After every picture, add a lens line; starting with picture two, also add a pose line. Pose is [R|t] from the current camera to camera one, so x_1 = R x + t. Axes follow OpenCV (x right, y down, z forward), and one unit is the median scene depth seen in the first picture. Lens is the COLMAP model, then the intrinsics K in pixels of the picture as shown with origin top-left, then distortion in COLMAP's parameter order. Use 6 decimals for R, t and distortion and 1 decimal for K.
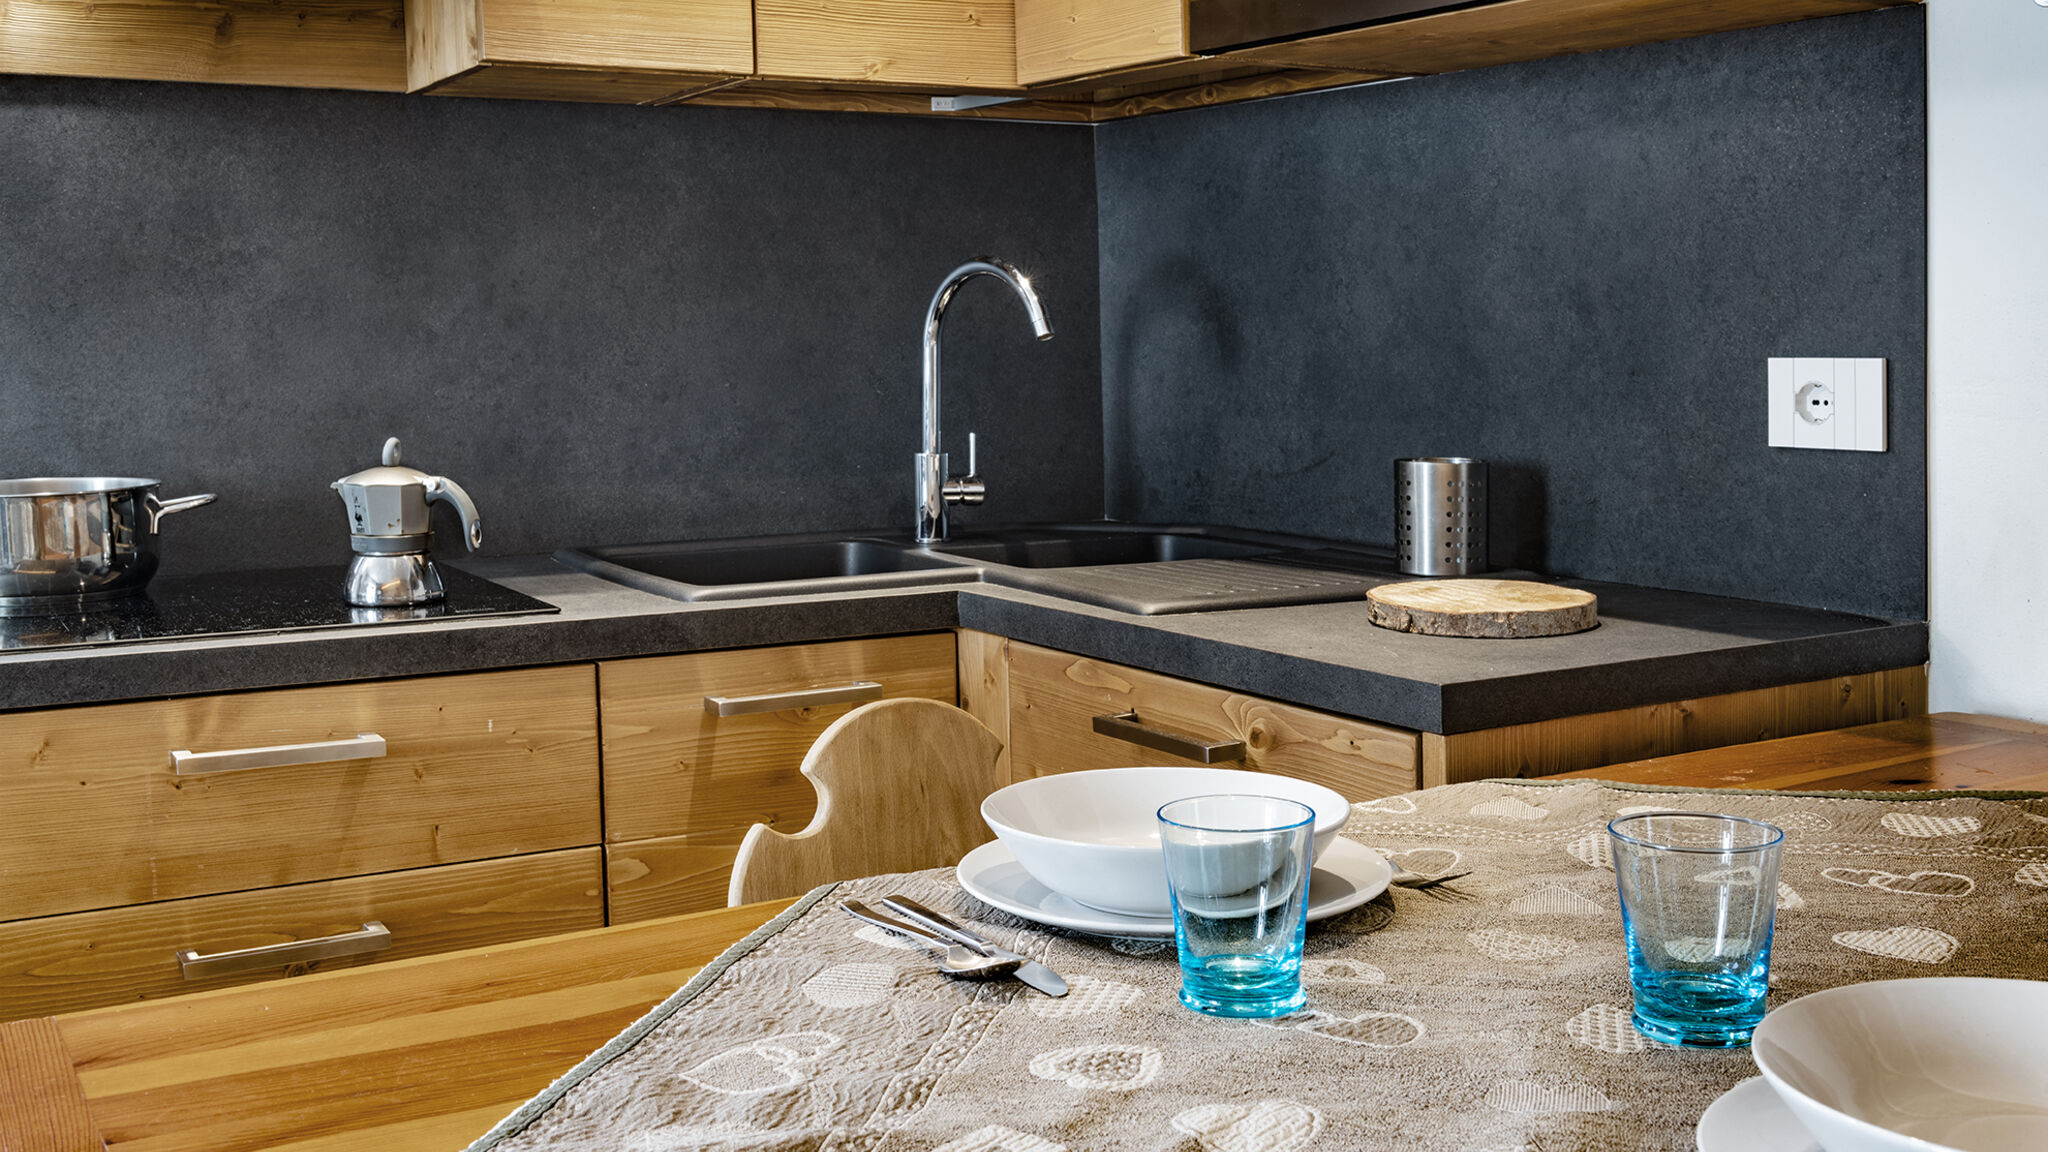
lens RADIAL K [[2094.5, 0, 963.2], [0, 2094.5, 464.0], [0, 0, 1]] dist [0.013583, 0.000000]
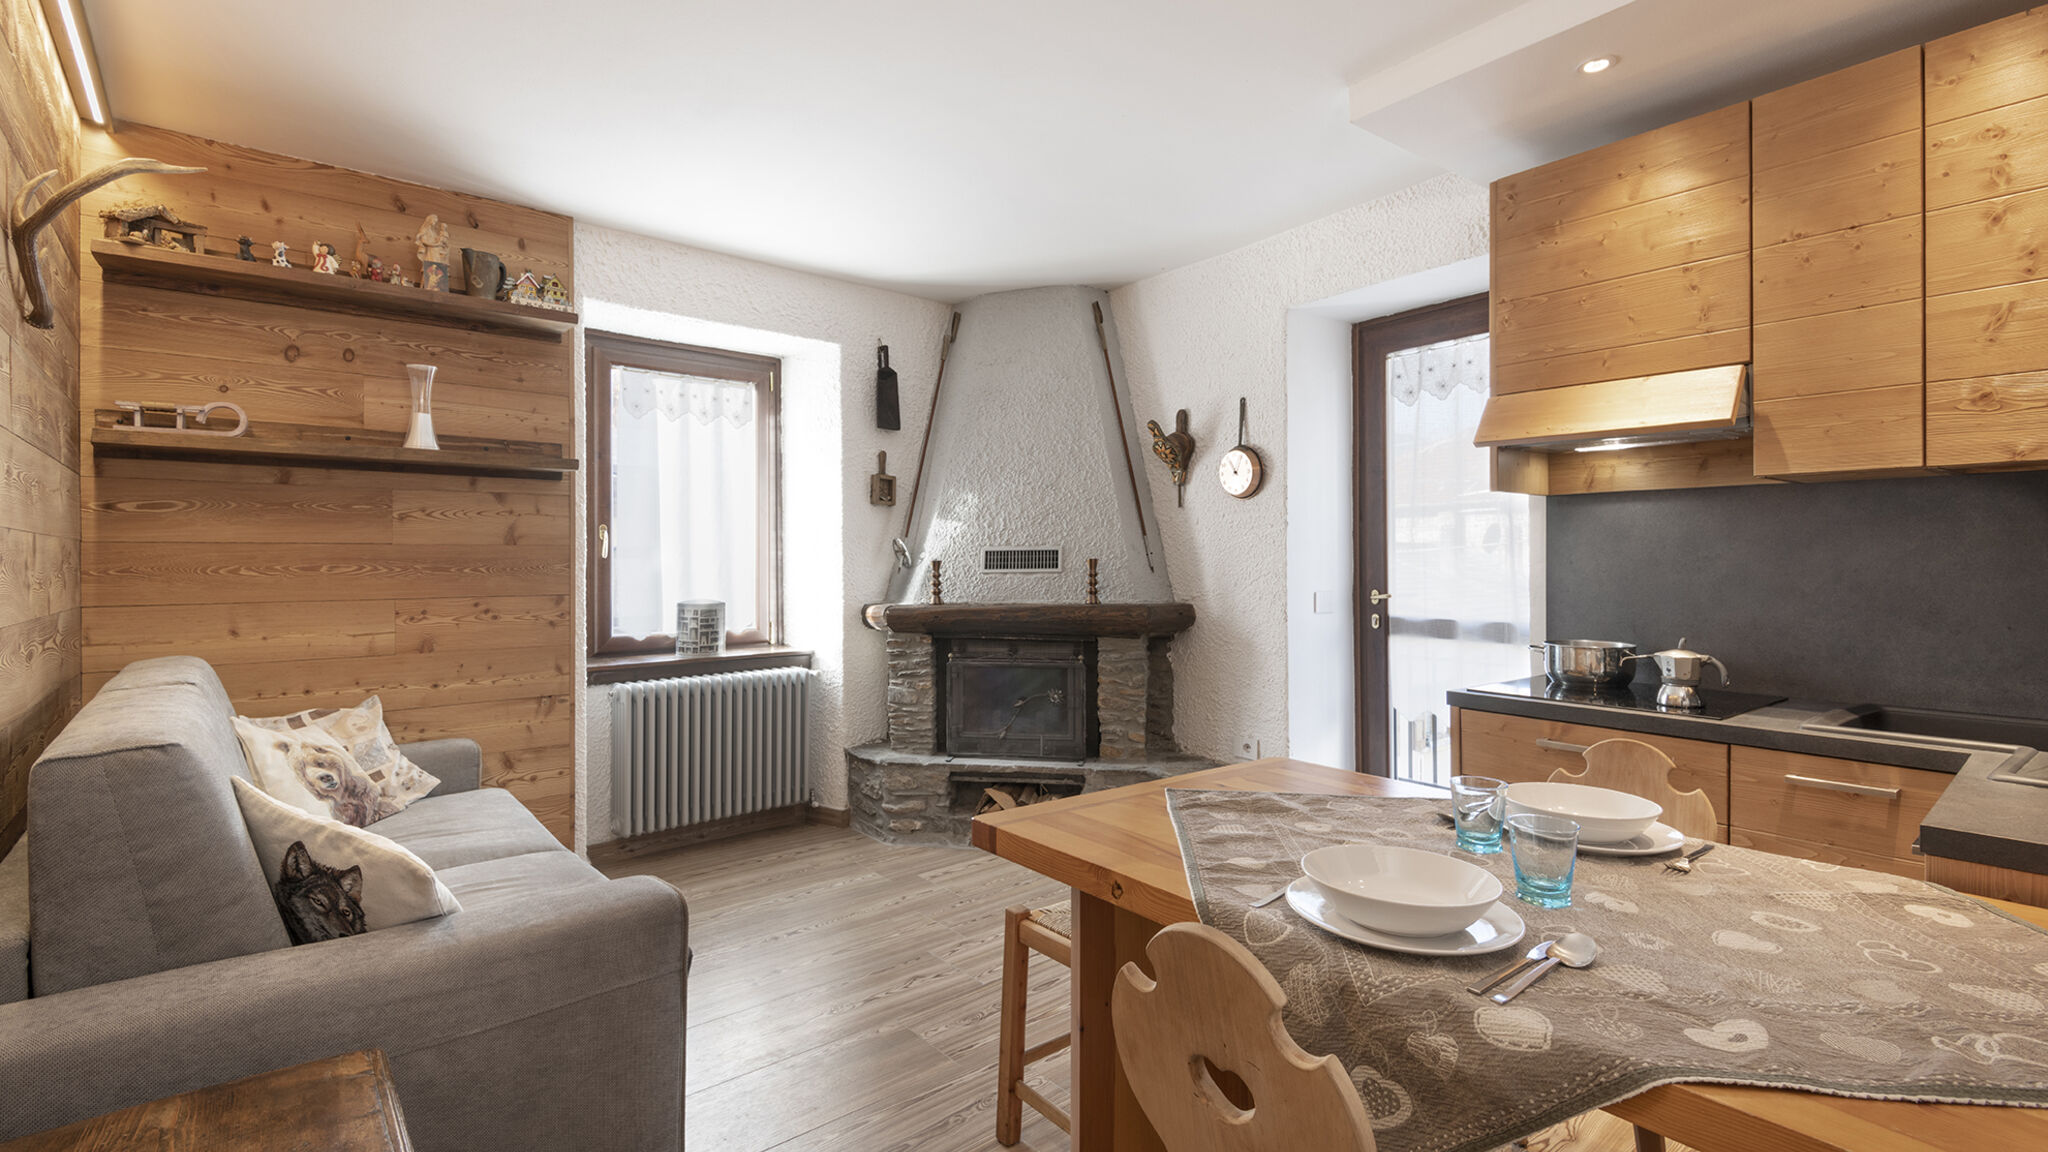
lens RADIAL K [[953.2, 0, 1045.8], [0, 953.2, 545.4], [0, 0, 1]] dist [0.021238, -0.001721]
pose [[0.181657, -0.002708, -0.983358, 0.670683], [-0.065597, 0.997735, -0.014866, -0.052561], [0.981172, 0.067206, 0.181068, 0.063034]]
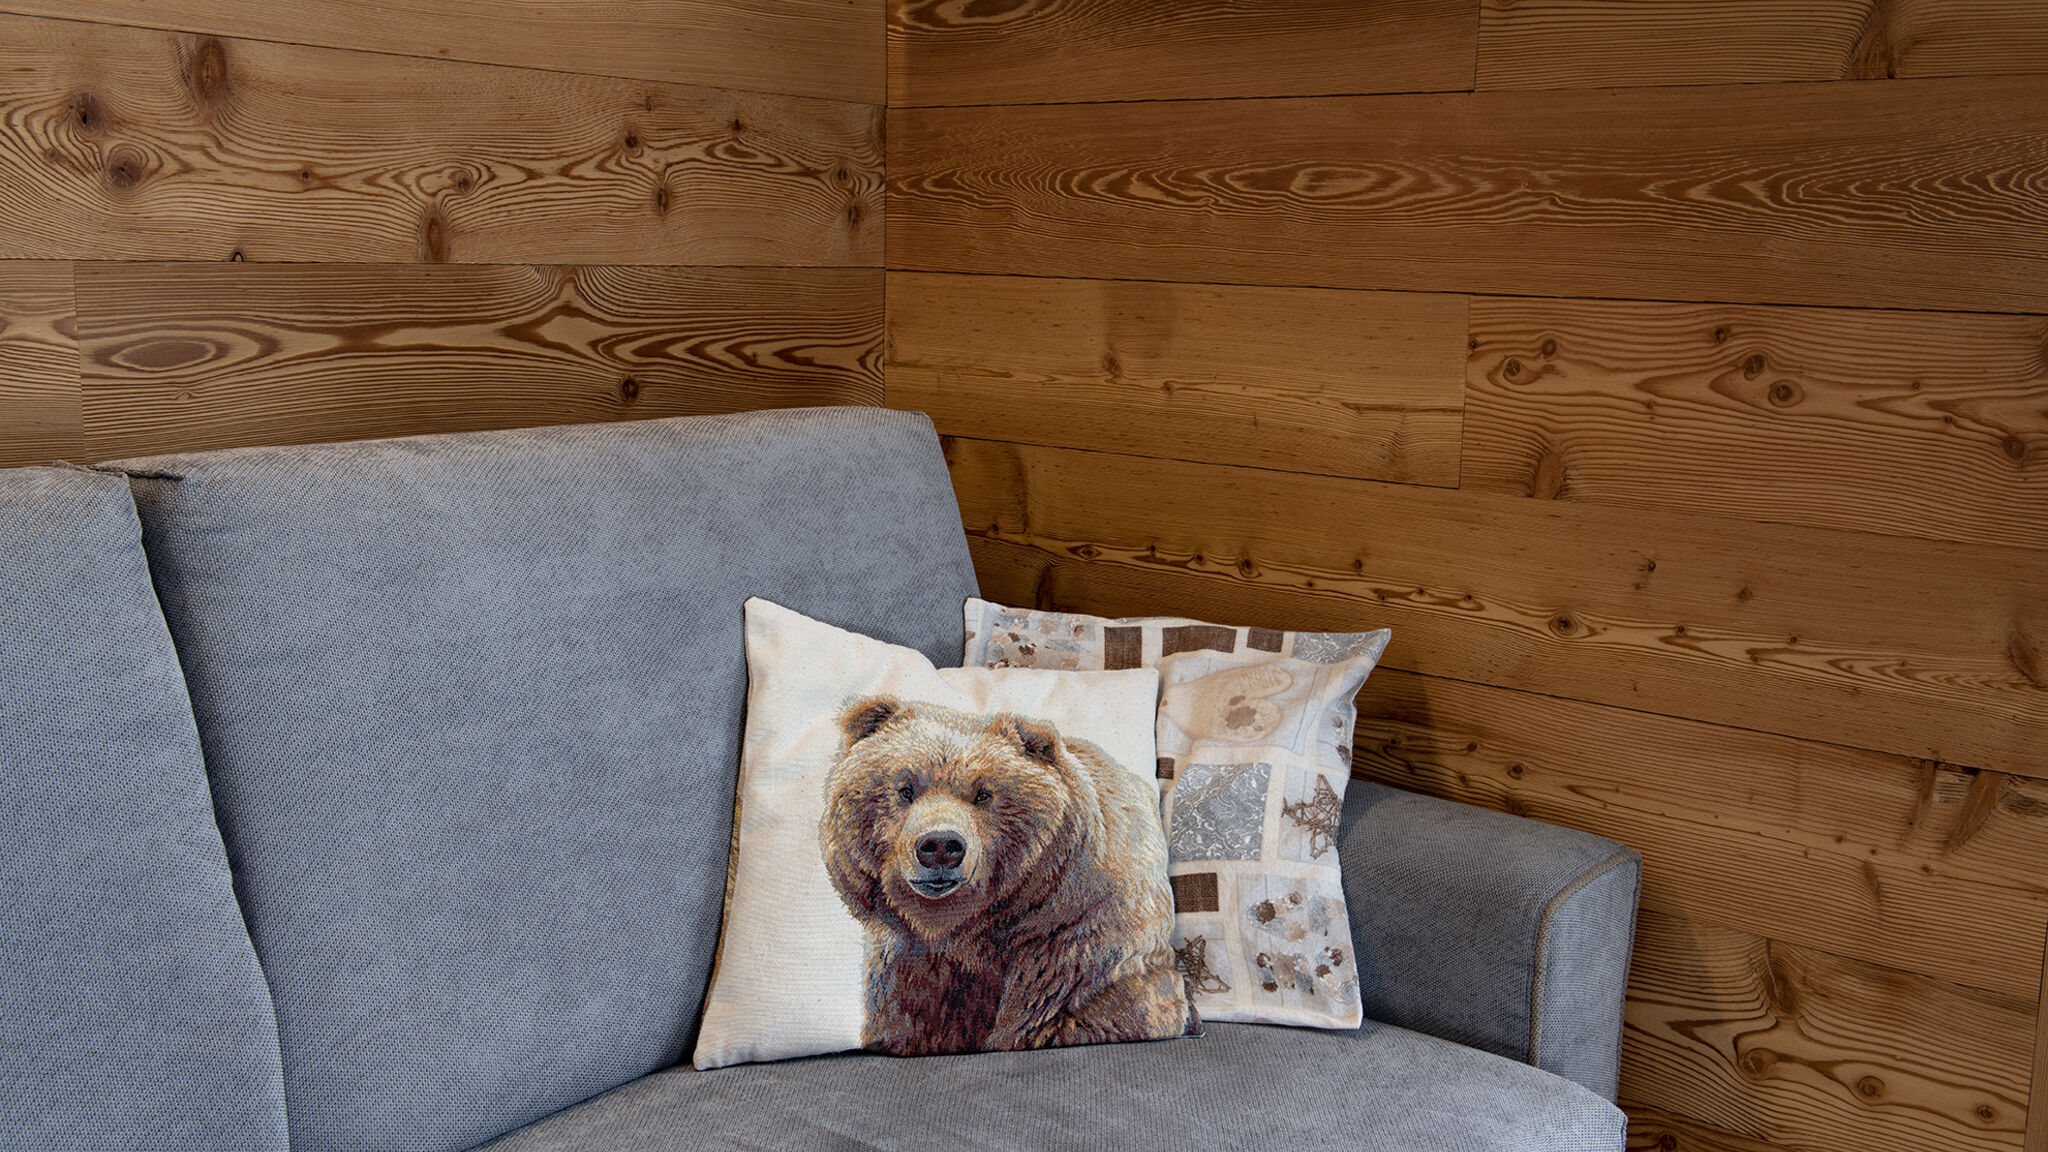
lens RADIAL K [[1964.2, 0, 1019.4], [0, 1964.2, 570.8], [0, 0, 1]] dist [0.035252, 0.000000]
pose [[-0.939280, 0.047153, -0.339898, -0.452607], [-0.035956, 0.971538, 0.234141, -0.004224], [0.341264, 0.232145, -0.910850, 0.093458]]
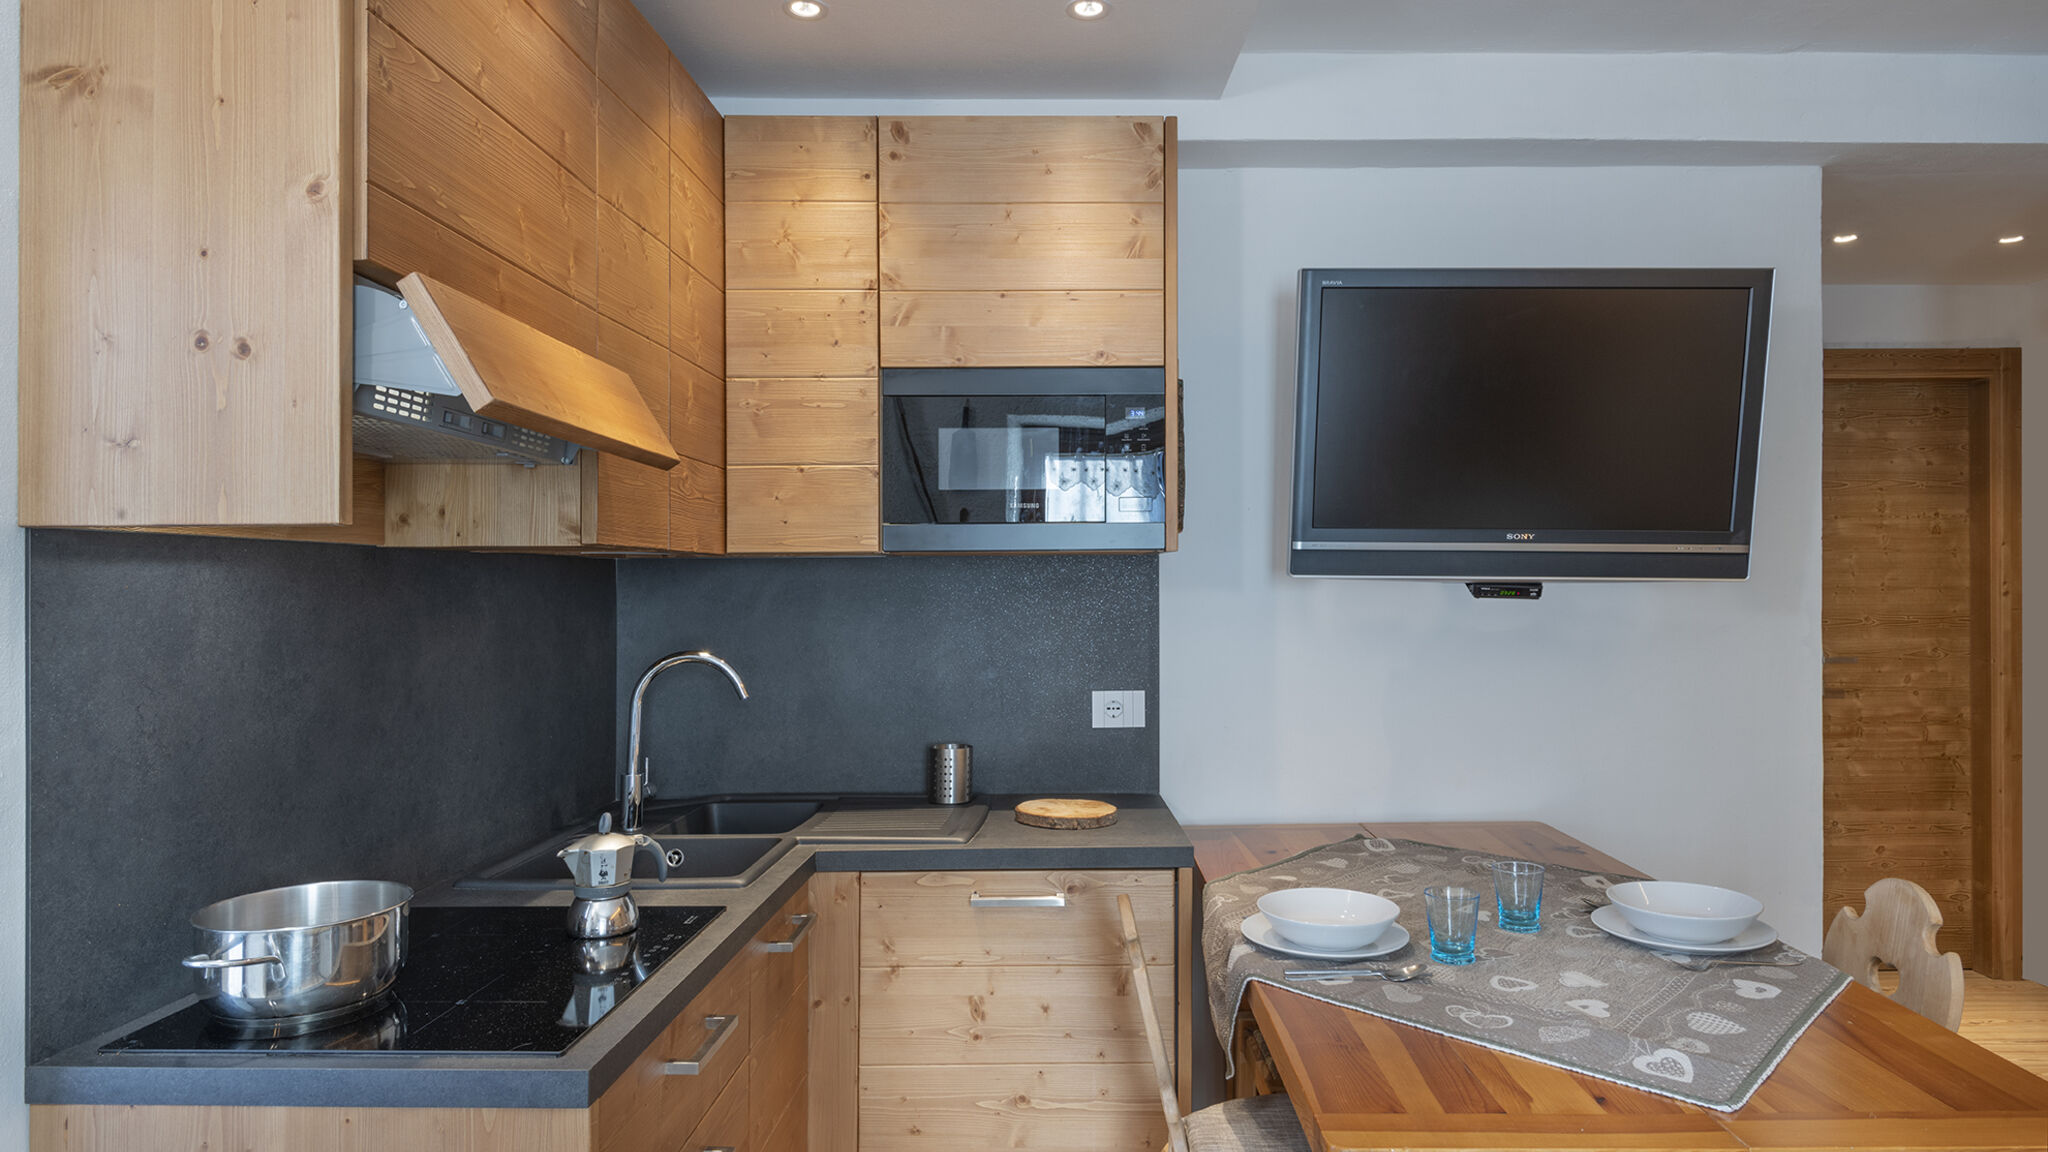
lens RADIAL K [[1244.1, 0, 1054.7], [0, 1244.1, 552.4], [0, 0, 1]] dist [0.017518, -0.000097]
pose [[0.502321, 0.026647, 0.864271, -0.825501], [0.060012, 0.996040, -0.065590, -0.110834], [-0.862596, 0.084814, 0.498733, 0.289090]]
